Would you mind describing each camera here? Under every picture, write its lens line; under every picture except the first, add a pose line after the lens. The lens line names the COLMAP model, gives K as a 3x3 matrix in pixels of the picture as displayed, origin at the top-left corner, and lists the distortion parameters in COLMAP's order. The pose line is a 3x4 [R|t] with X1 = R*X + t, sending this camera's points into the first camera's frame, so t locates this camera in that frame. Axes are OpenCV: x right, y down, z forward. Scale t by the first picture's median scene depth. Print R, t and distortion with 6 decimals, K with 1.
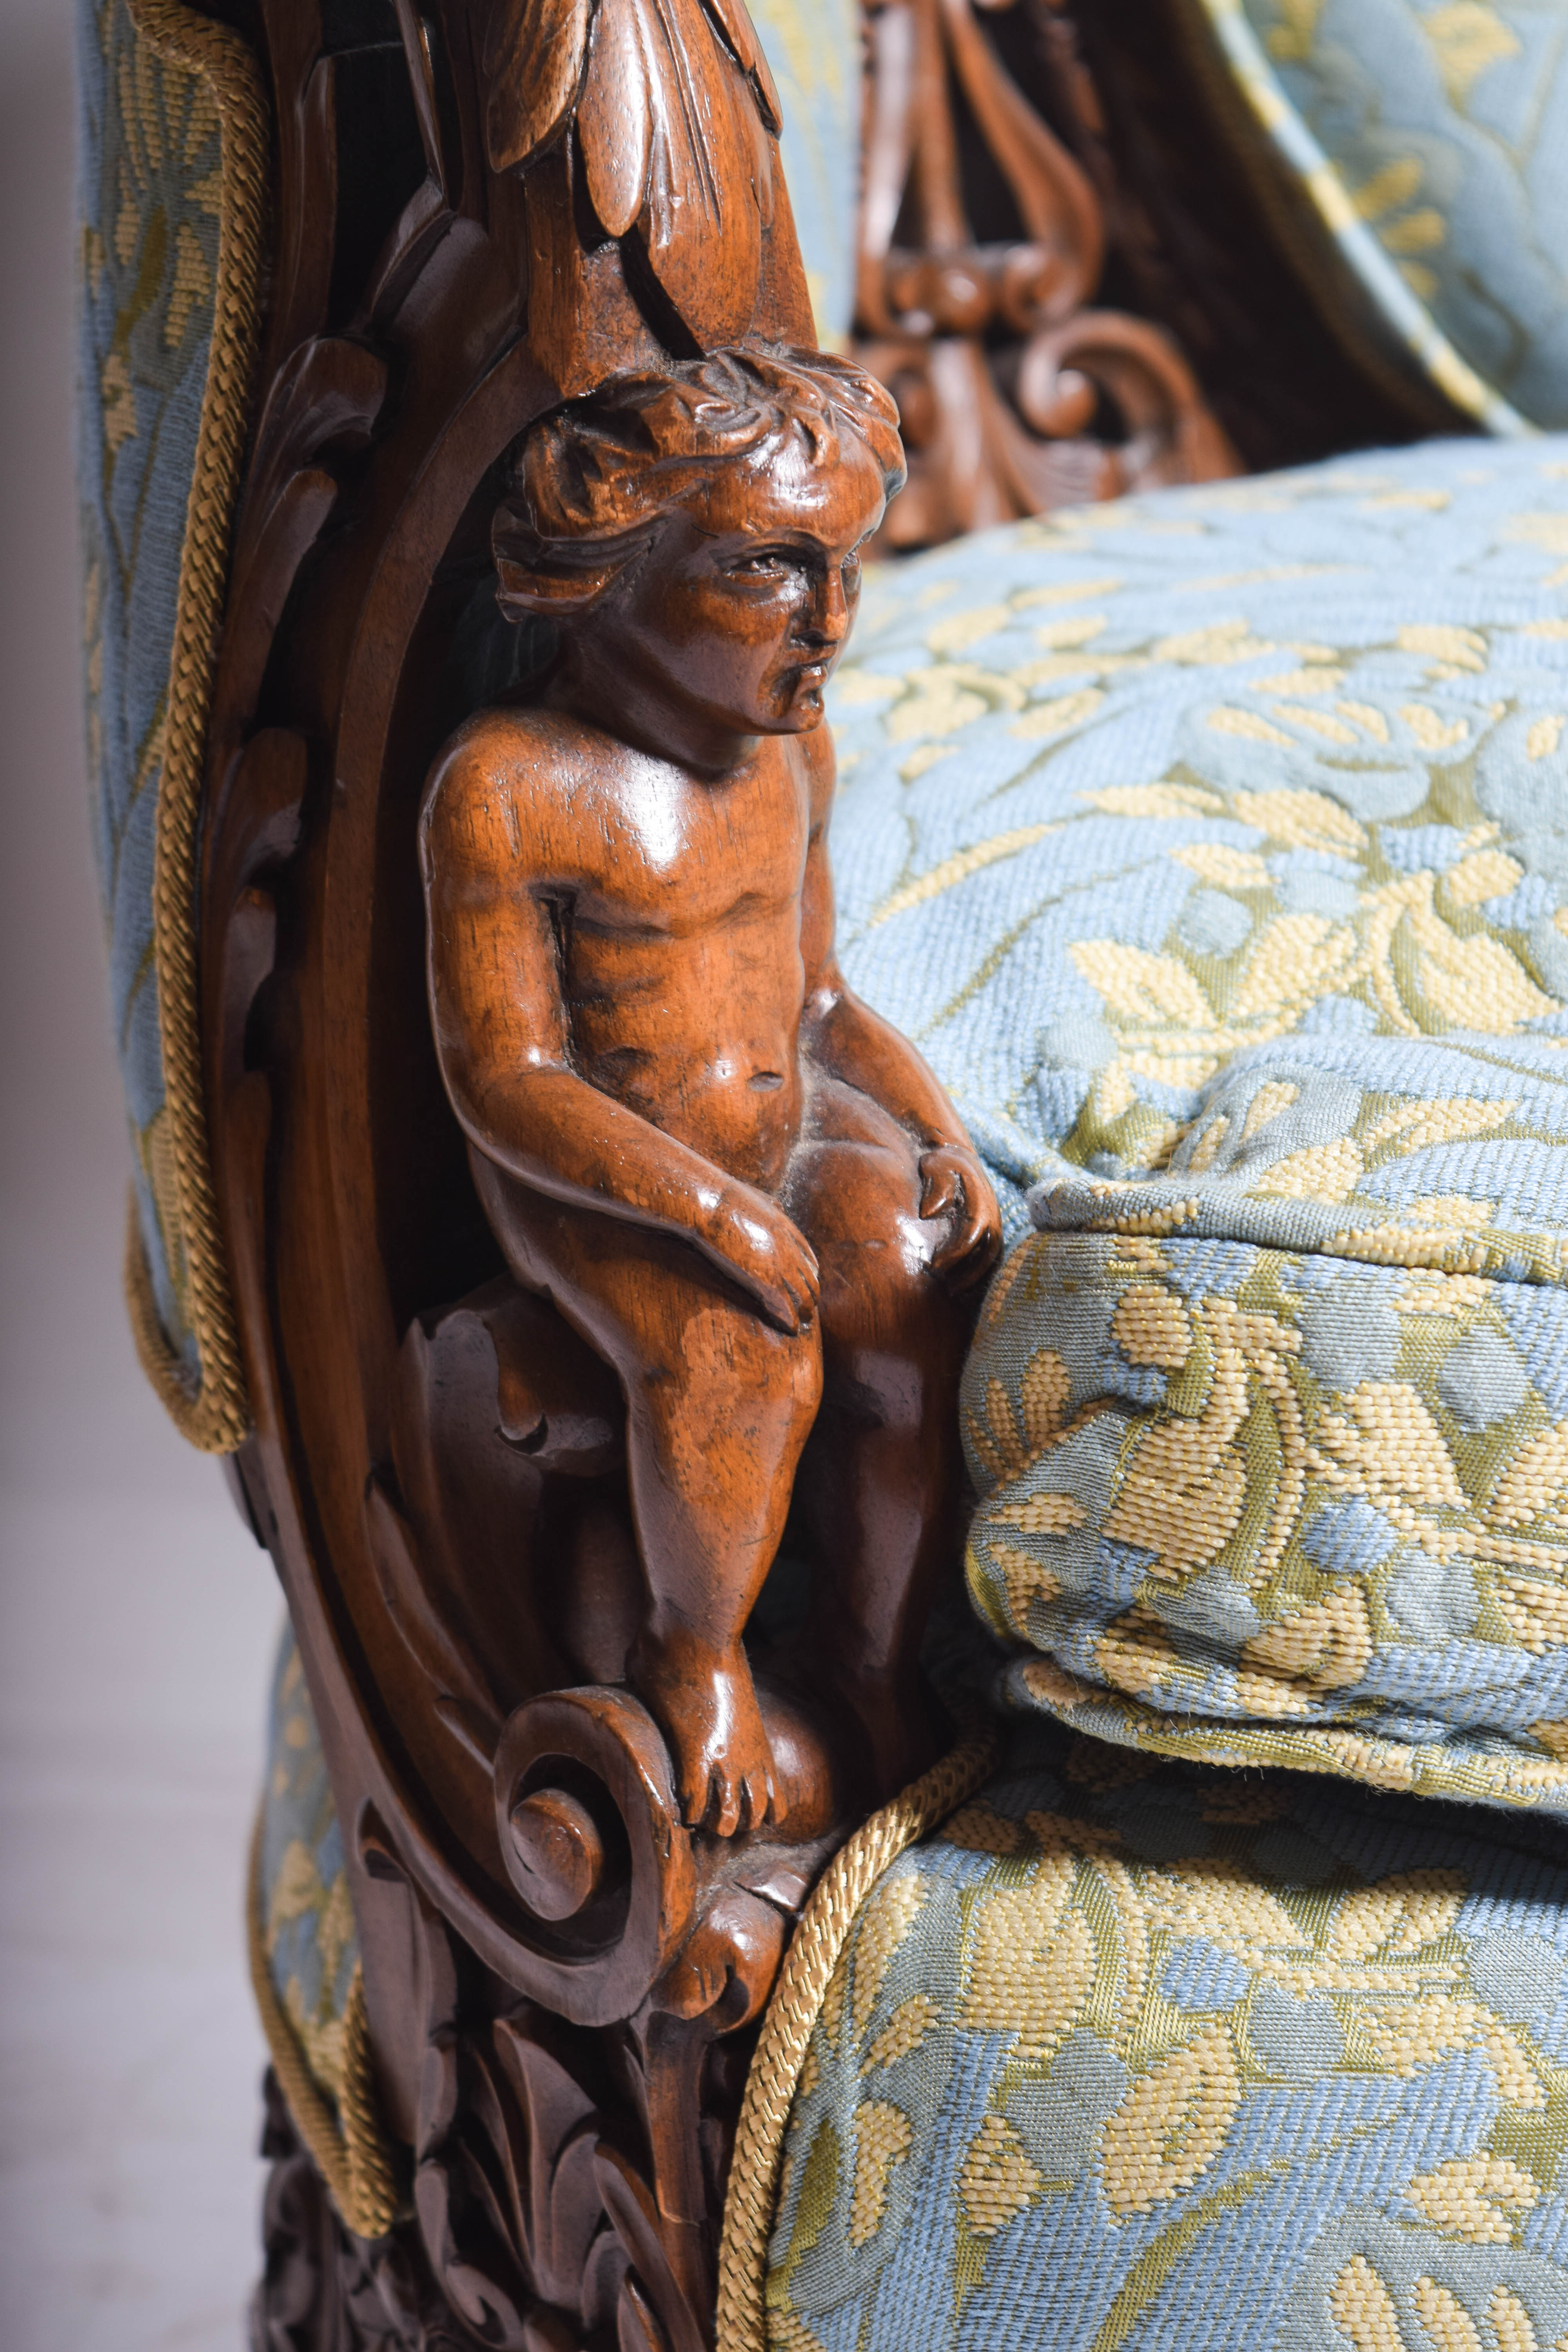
lens RADIAL K [[5313.6, 0, 784.0], [0, 5313.6, 1176.0], [0, 0, 1]] dist [-0.069848, 0.125965]
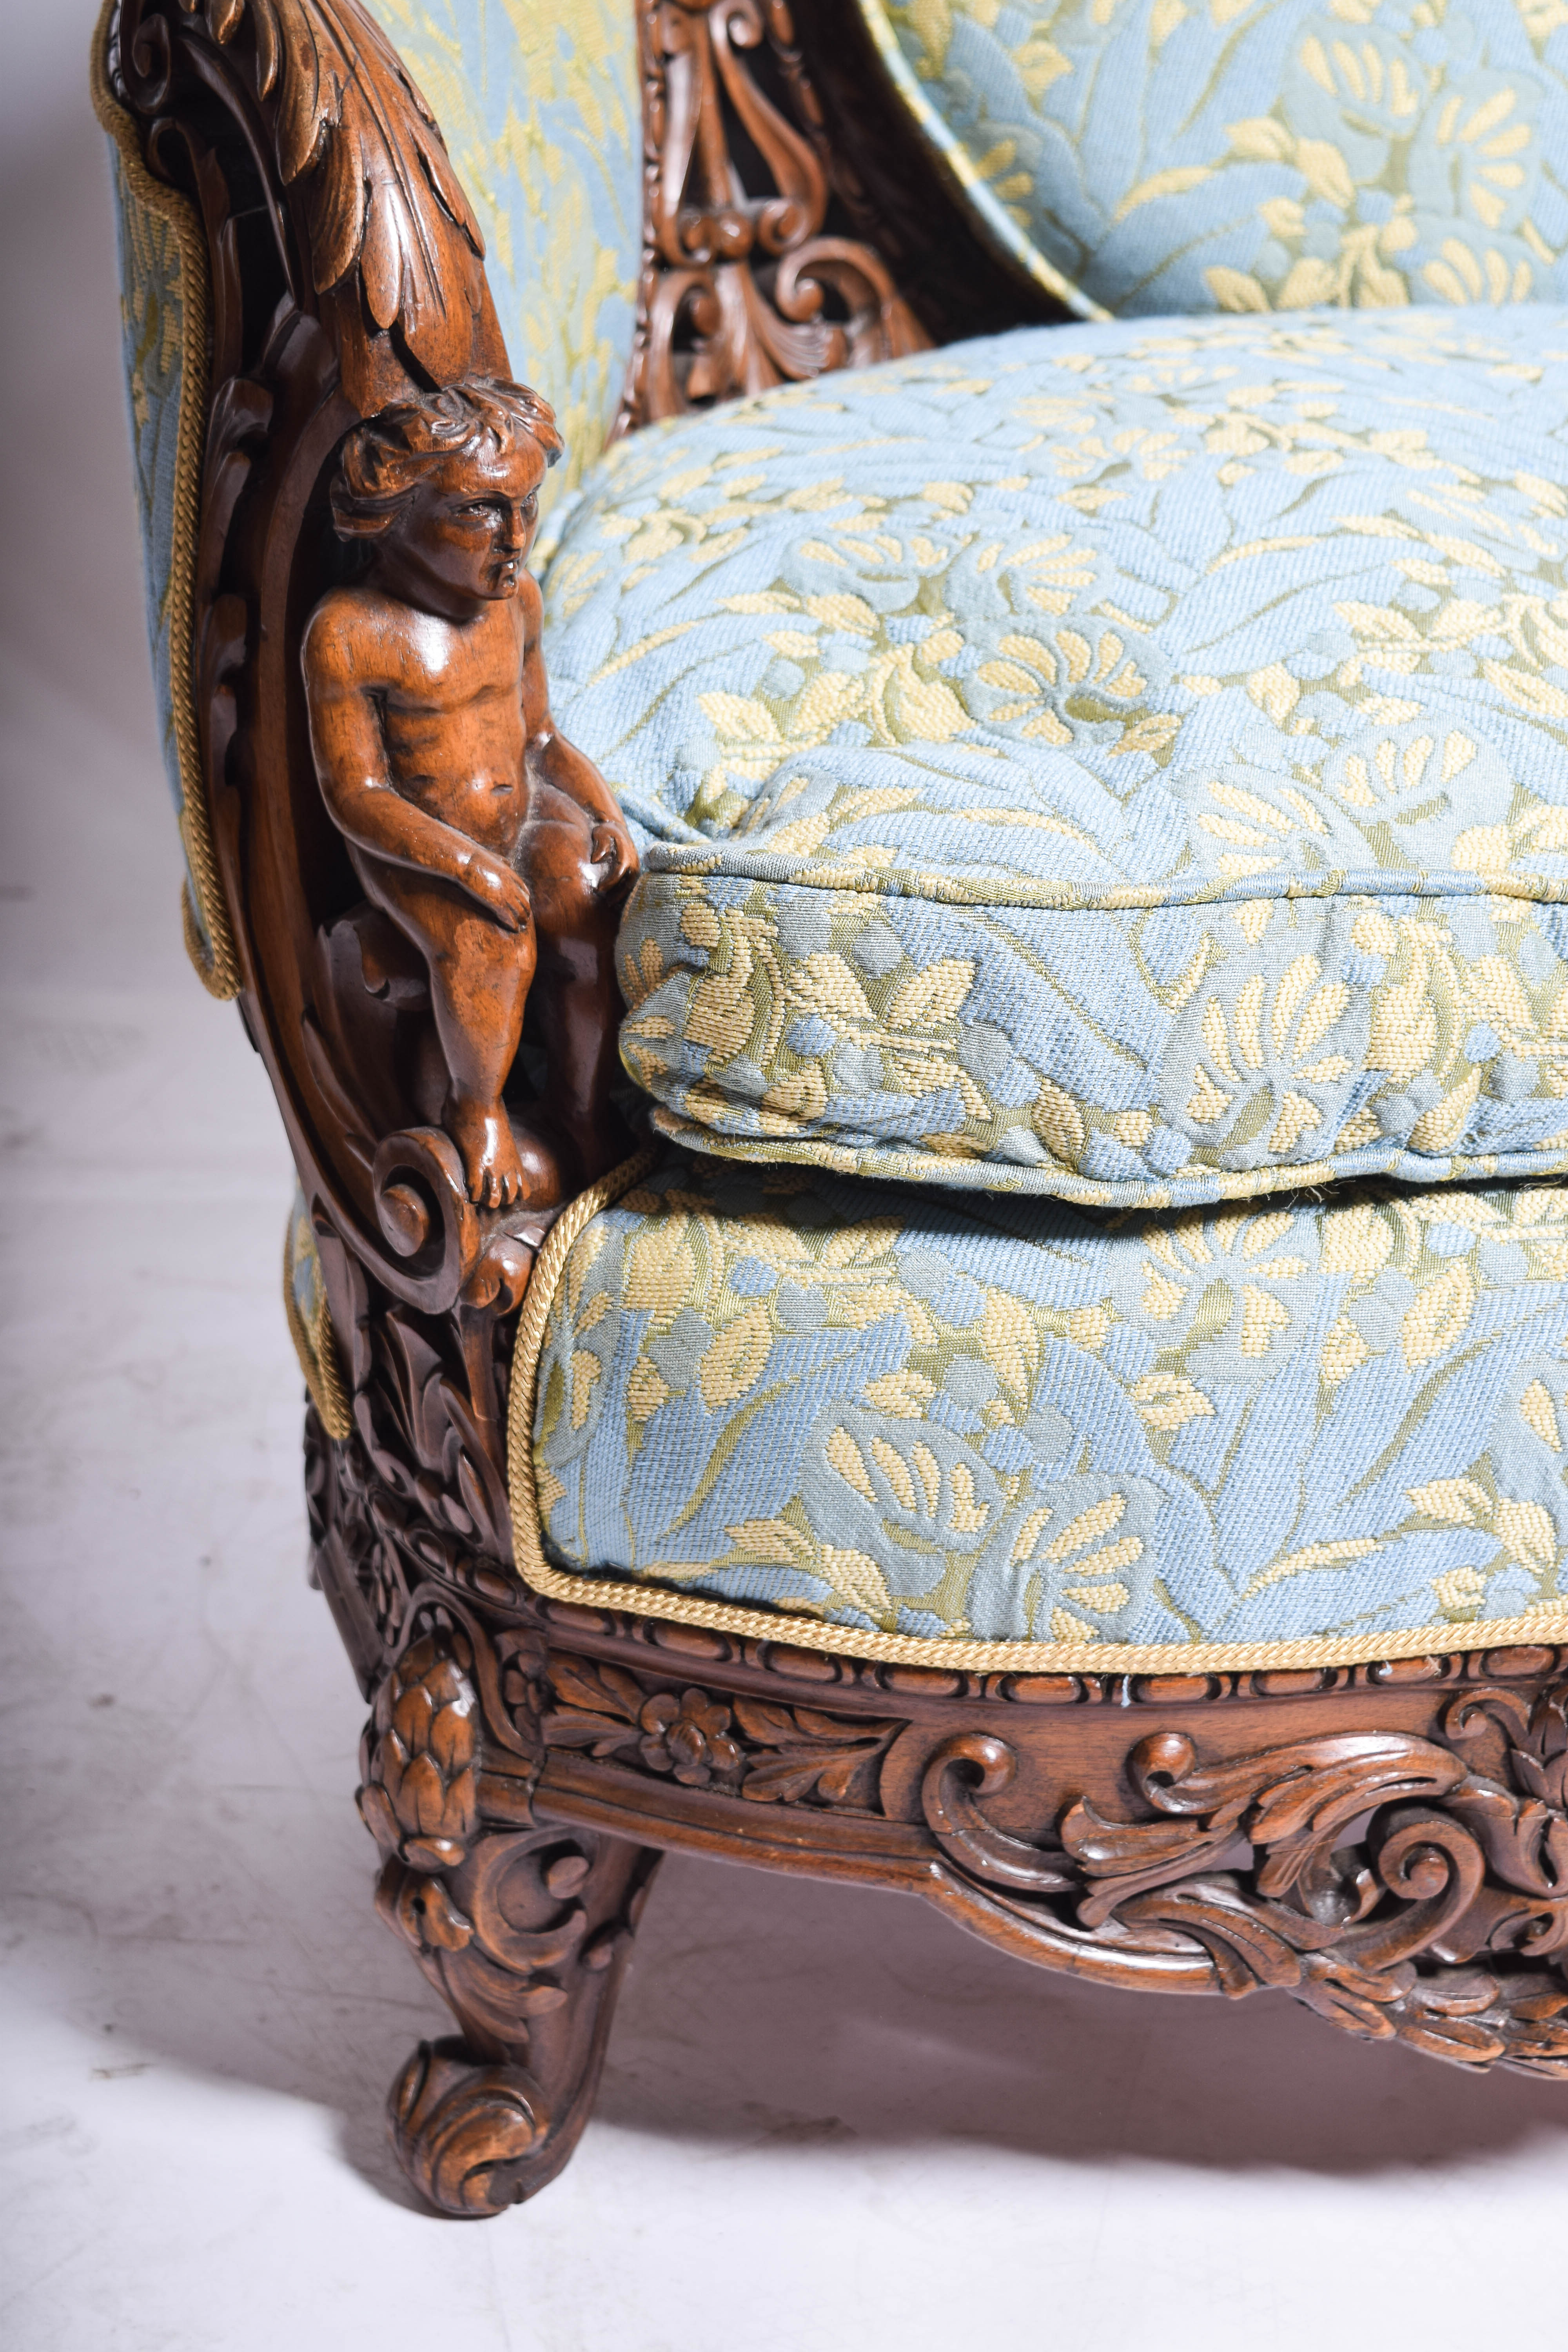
lens RADIAL K [[4043.7, 0, 784.0], [0, 4043.7, 1176.0], [0, 0, 1]] dist [-0.043656, 0.050100]
pose [[0.999098, -0.026207, -0.033423, 0.134601], [0.029918, 0.992813, 0.115872, -0.043800], [0.030146, -0.116767, 0.992702, -0.369846]]
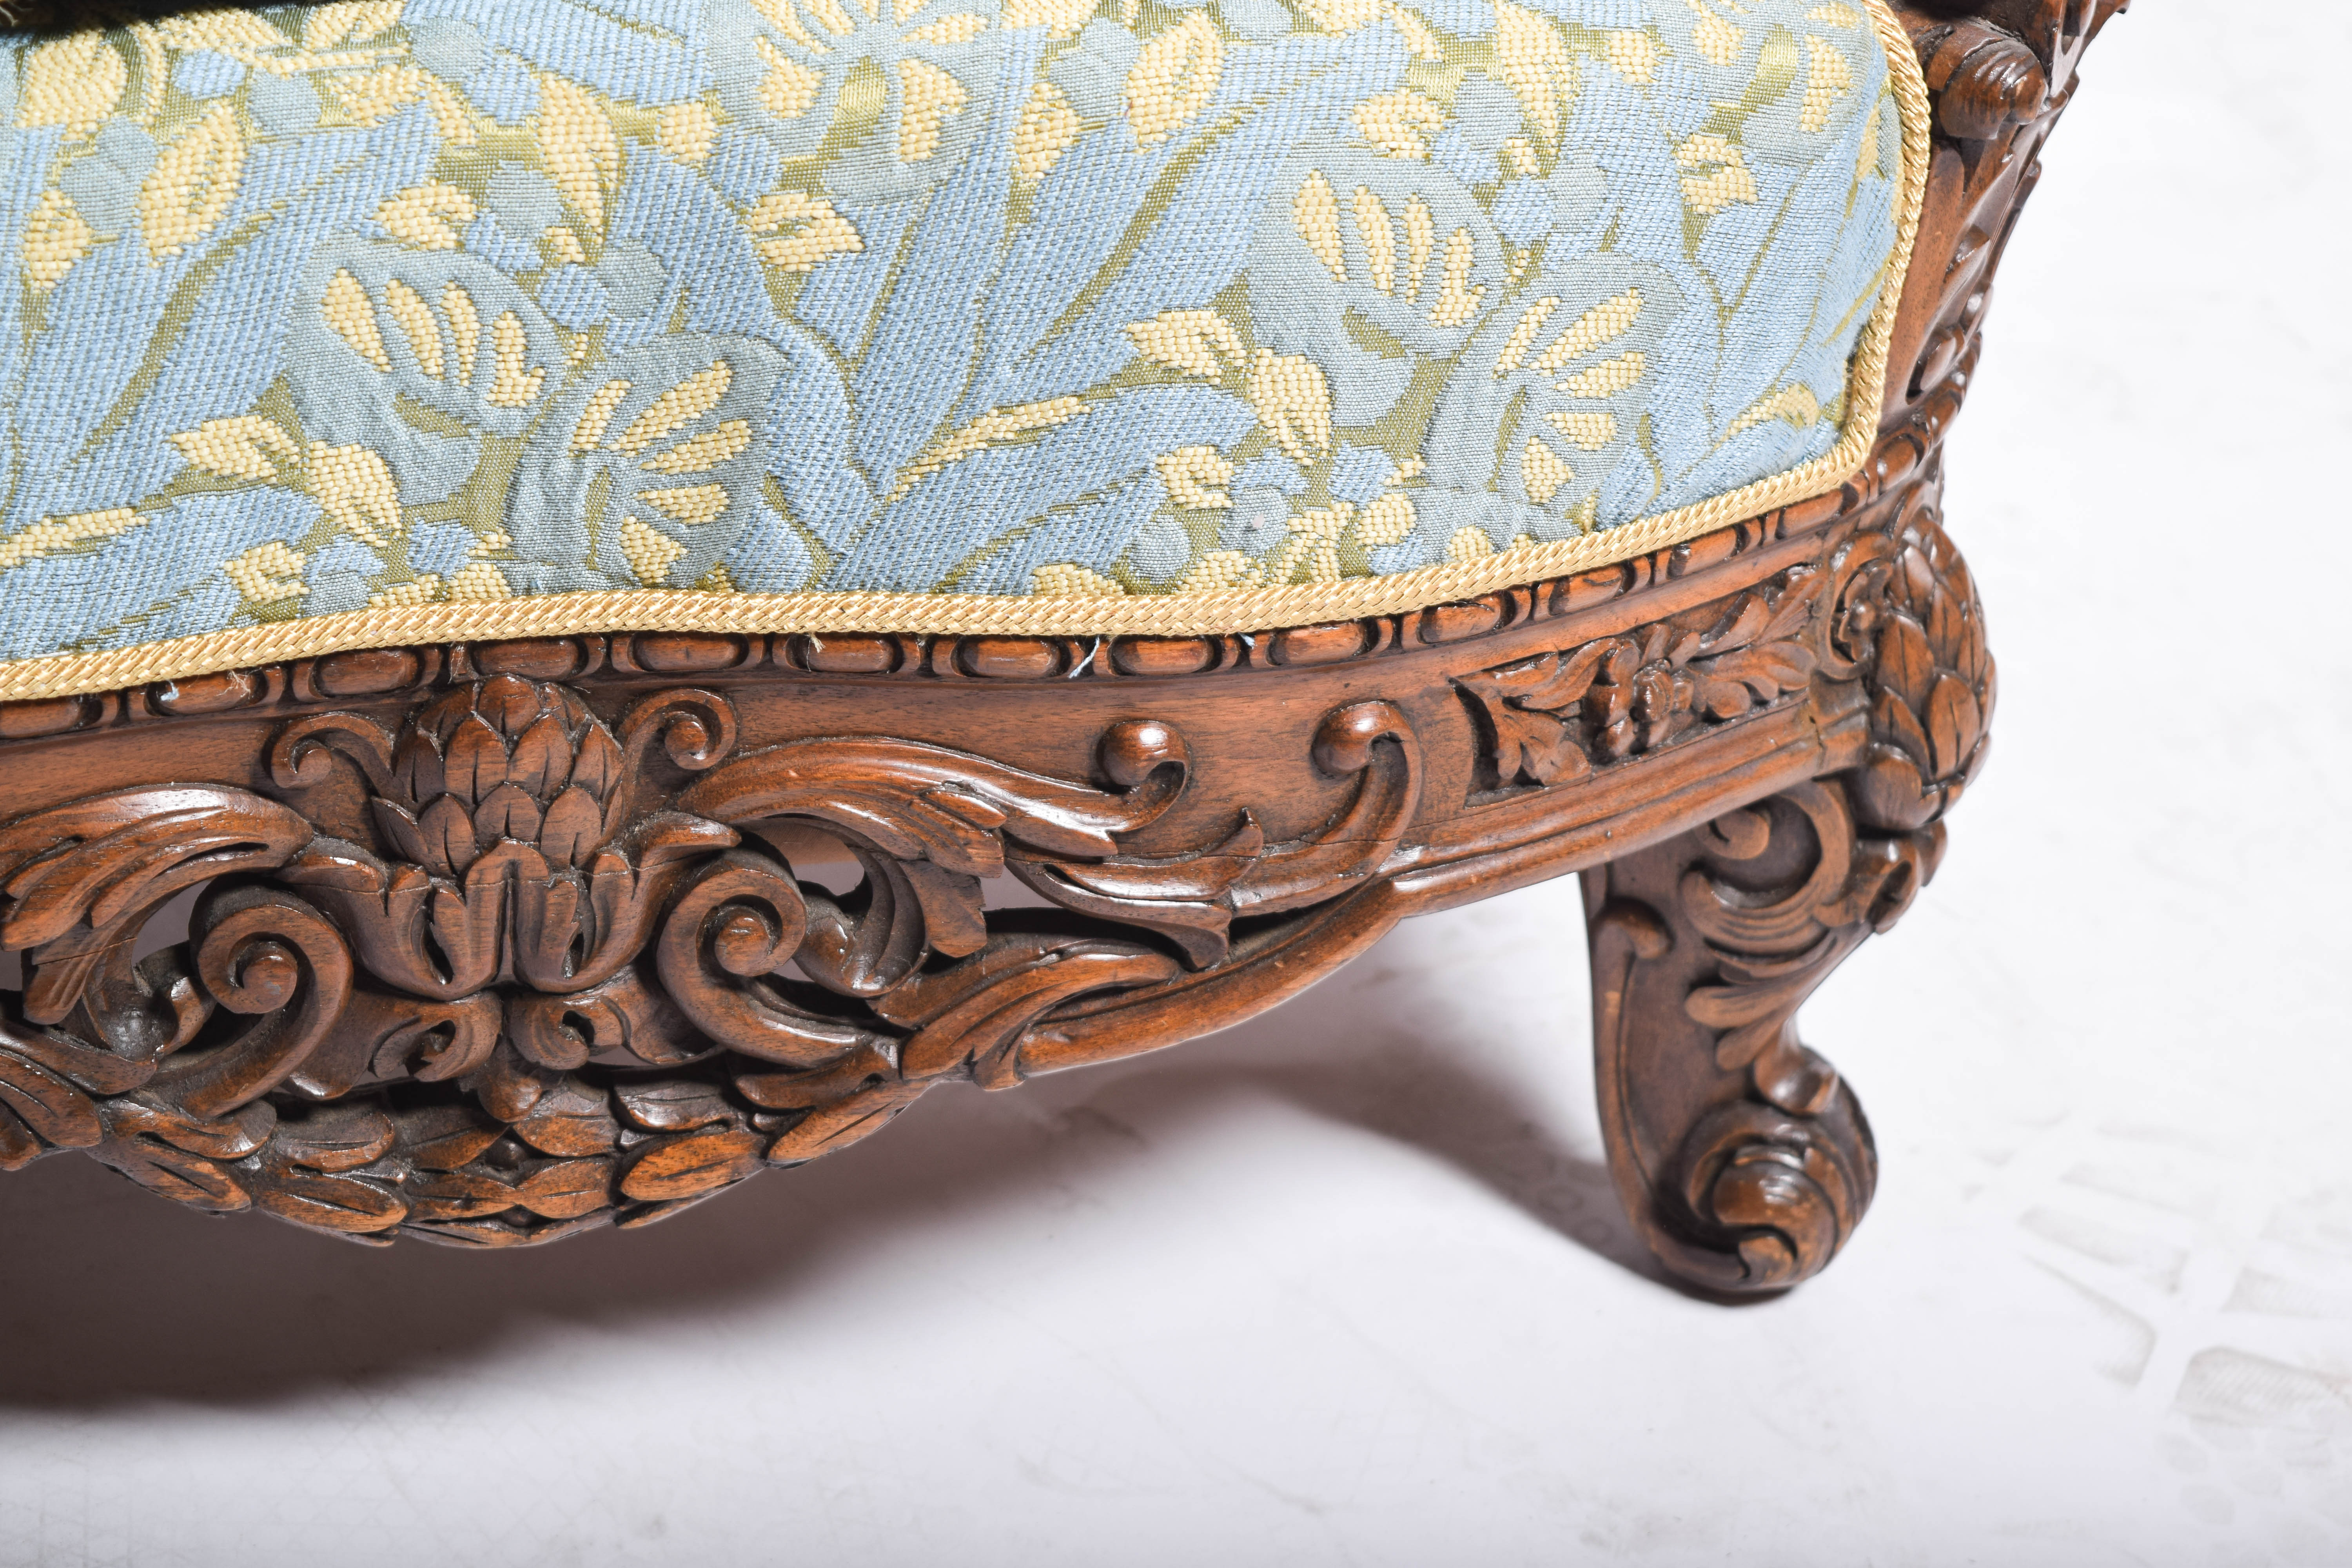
lens RADIAL K [[5313.6, 0, 1176.0], [0, 5313.6, 784.0], [0, 0, 1]] dist [-0.069848, 0.125965]
pose [[0.980620, -0.082427, 0.177736, 0.302694], [0.038252, 0.970283, 0.238930, 0.015283], [-0.192149, -0.227501, 0.954632, -0.288028]]
